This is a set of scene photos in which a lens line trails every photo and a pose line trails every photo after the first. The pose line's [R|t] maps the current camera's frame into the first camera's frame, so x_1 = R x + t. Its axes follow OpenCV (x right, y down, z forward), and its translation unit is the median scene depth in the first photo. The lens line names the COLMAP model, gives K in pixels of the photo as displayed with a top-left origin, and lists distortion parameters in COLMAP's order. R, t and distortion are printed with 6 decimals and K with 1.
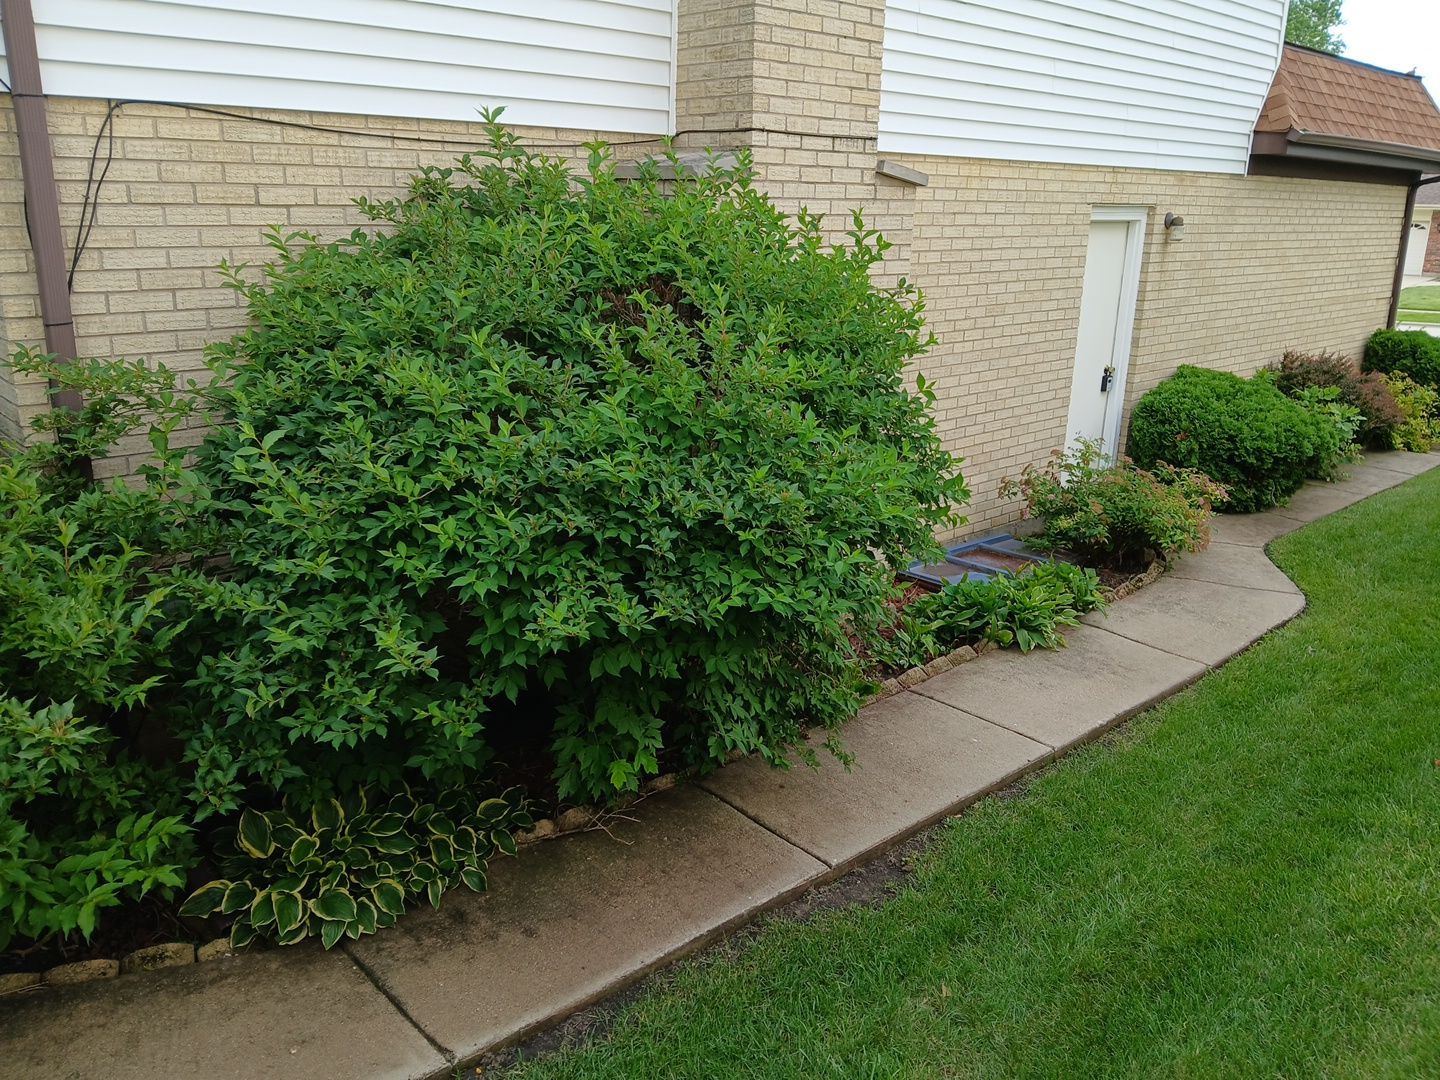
lens RADIAL K [[1110.1, 0, 728.7], [0, 1110.1, 552.0], [0, 0, 1]] dist [0.032931, -0.070160]
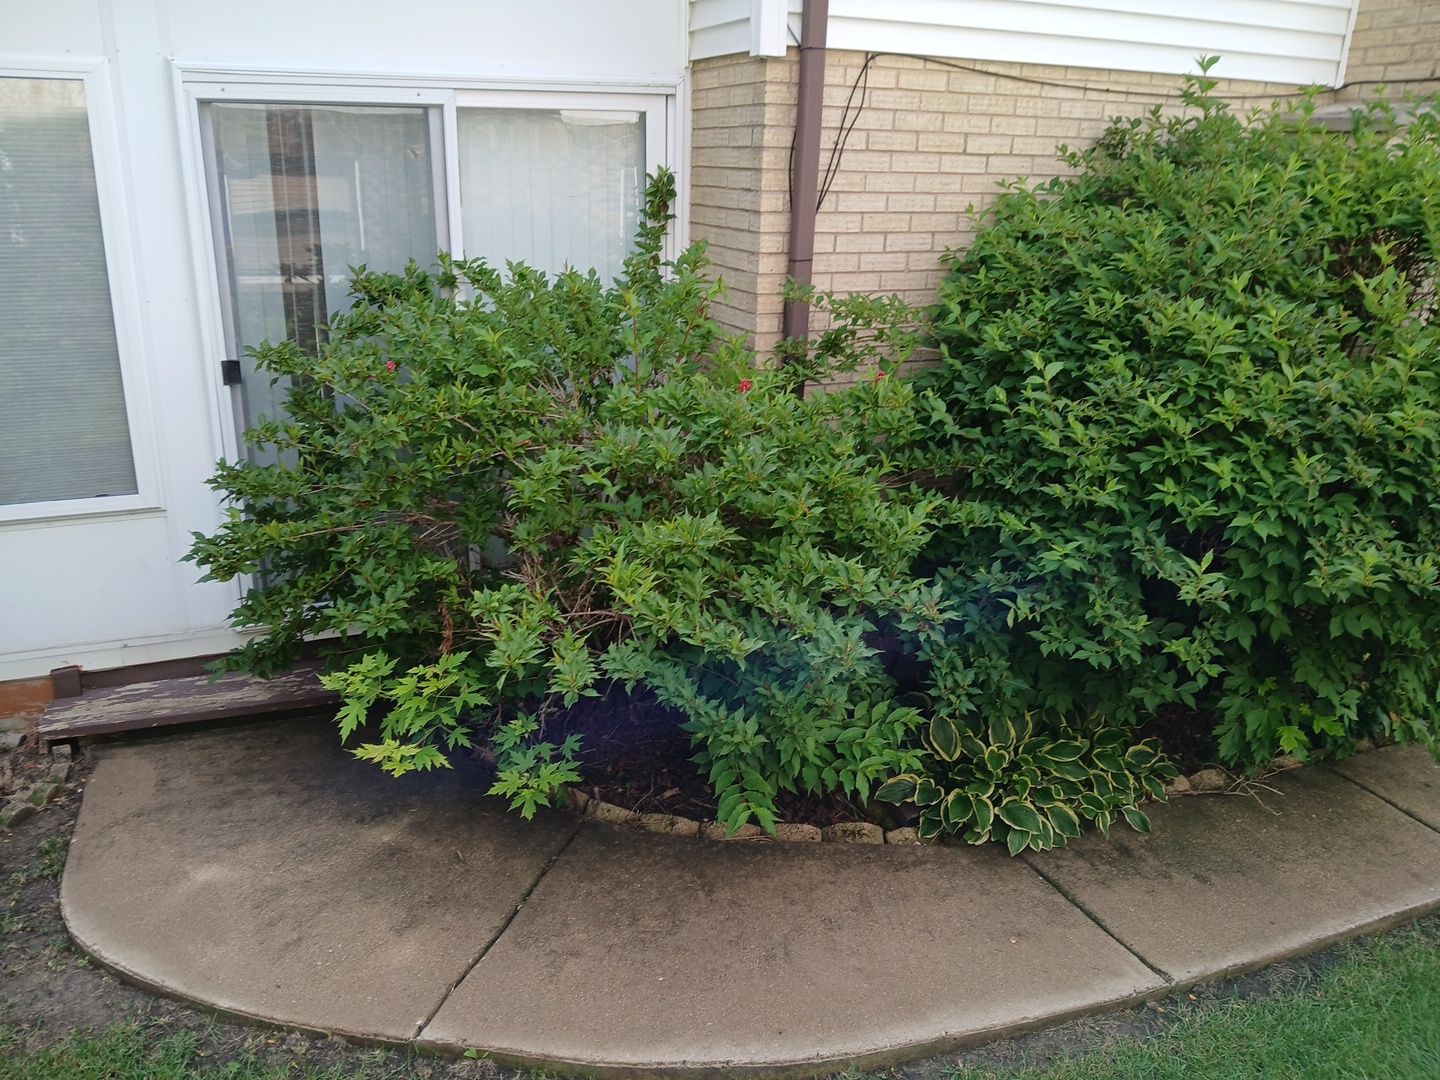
lens RADIAL K [[1115.6, 0, 719.4], [0, 1115.6, 564.0], [0, 0, 1]] dist [0.042426, -0.086529]
pose [[0.944789, 0.112964, -0.307592, -0.323122], [-0.103973, 0.993538, 0.045518, 0.059401], [0.310746, -0.011023, 0.950429, -0.100207]]
